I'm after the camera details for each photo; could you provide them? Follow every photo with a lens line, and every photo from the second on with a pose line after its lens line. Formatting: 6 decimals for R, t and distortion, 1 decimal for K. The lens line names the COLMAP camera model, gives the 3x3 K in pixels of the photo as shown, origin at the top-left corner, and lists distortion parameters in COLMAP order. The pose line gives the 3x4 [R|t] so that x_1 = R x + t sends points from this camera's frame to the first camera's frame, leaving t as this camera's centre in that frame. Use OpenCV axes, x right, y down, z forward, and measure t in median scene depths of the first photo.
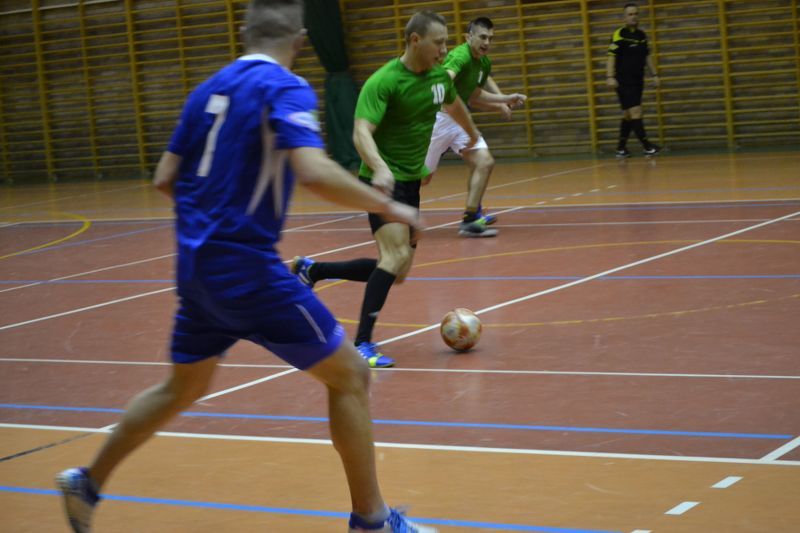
lens RADIAL K [[1934.4, 0, 400.0], [0, 1934.4, 266.5], [0, 0, 1]] dist [-0.242113, 0.204496]
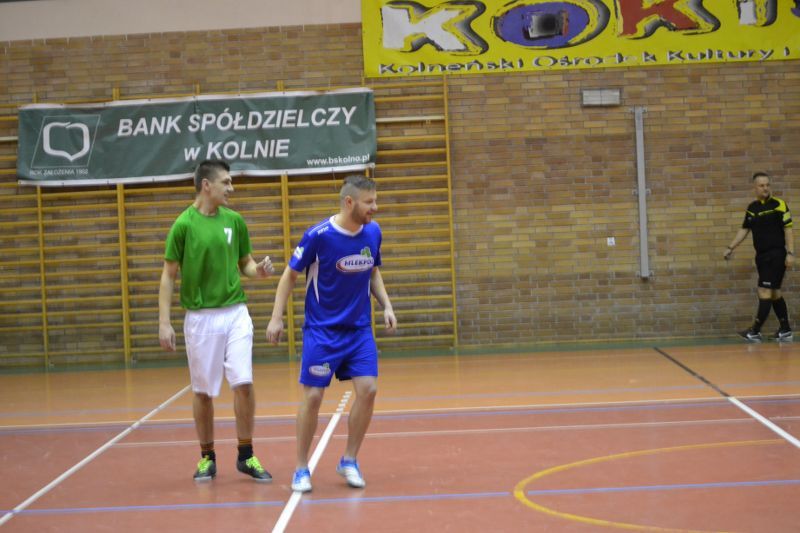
lens RADIAL K [[1934.4, 0, 400.0], [0, 1934.4, 266.5], [0, 0, 1]] dist [-0.242113, 0.204496]
pose [[0.845496, 0.035316, 0.532812, -0.216717], [0.030531, 0.992981, -0.114265, 0.002486], [-0.533108, 0.112878, 0.838484, 0.141557]]
